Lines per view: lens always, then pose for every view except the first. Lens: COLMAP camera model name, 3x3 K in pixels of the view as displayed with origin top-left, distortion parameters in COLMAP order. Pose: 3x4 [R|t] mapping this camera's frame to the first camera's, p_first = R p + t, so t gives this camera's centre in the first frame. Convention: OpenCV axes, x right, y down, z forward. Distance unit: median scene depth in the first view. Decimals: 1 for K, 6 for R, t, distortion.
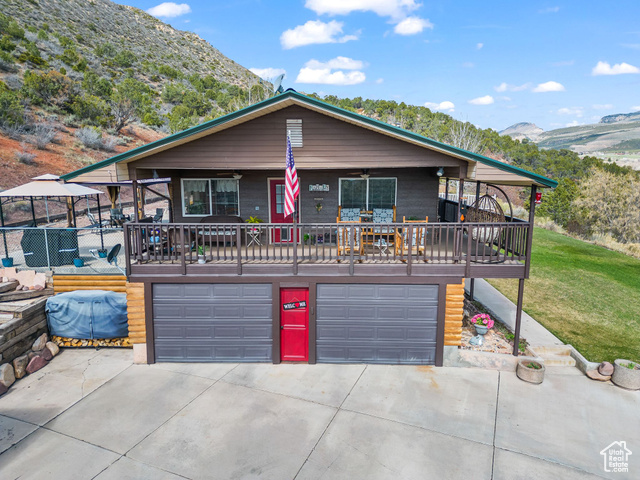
lens RADIAL K [[446.0, 0, 320.0], [0, 446.0, 240.0], [0, 0, 1]] dist [0.068003, -0.057384]
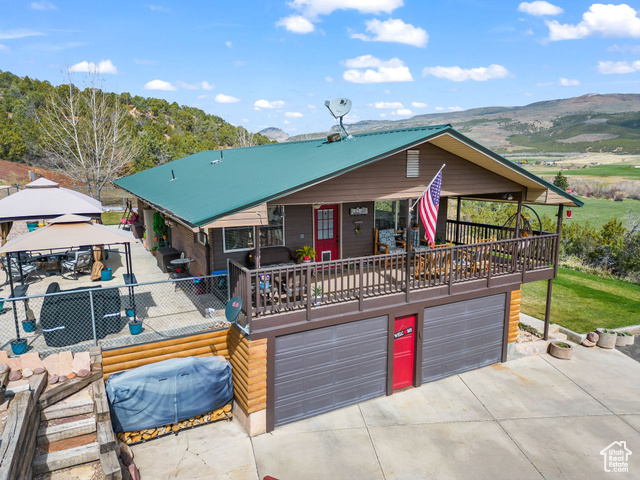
lens RADIAL K [[446.0, 0, 320.0], [0, 446.0, 240.0], [0, 0, 1]] dist [0.068003, -0.057384]
pose [[0.869632, -0.083030, 0.486669, -0.650258], [0.083628, 0.996285, 0.020539, -0.091801], [-0.486567, 0.022838, 0.873345, 0.193212]]
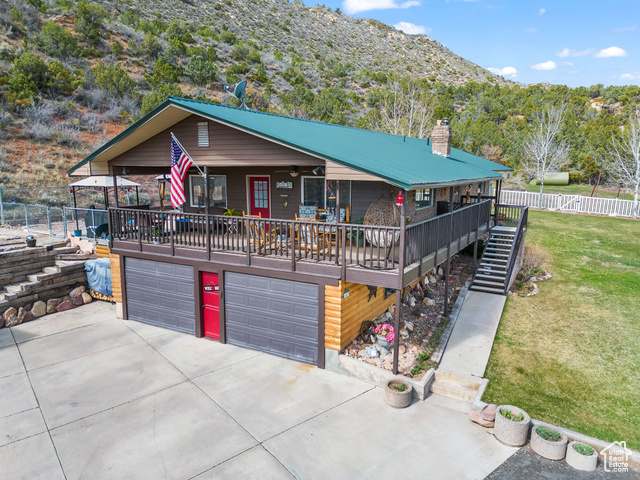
lens RADIAL K [[446.0, 0, 320.0], [0, 446.0, 240.0], [0, 0, 1]] dist [0.068003, -0.057384]
pose [[0.882643, 0.079162, -0.463330, 0.652687], [-0.079593, 0.996653, 0.018657, -0.015734], [0.463256, 0.020410, 0.885989, 0.118488]]
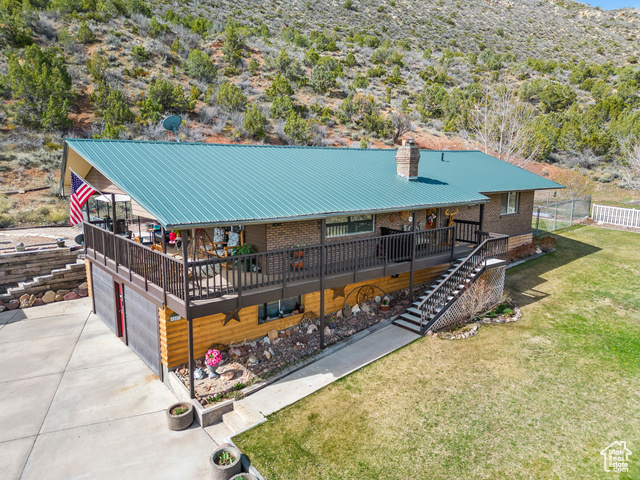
lens RADIAL K [[446.0, 0, 320.0], [0, 446.0, 240.0], [0, 0, 1]] dist [0.068003, -0.057384]
pose [[0.653839, 0.129870, -0.745405, 1.208001], [-0.126364, 0.990066, 0.061655, -0.162276], [0.746007, 0.053880, 0.663755, 0.512004]]
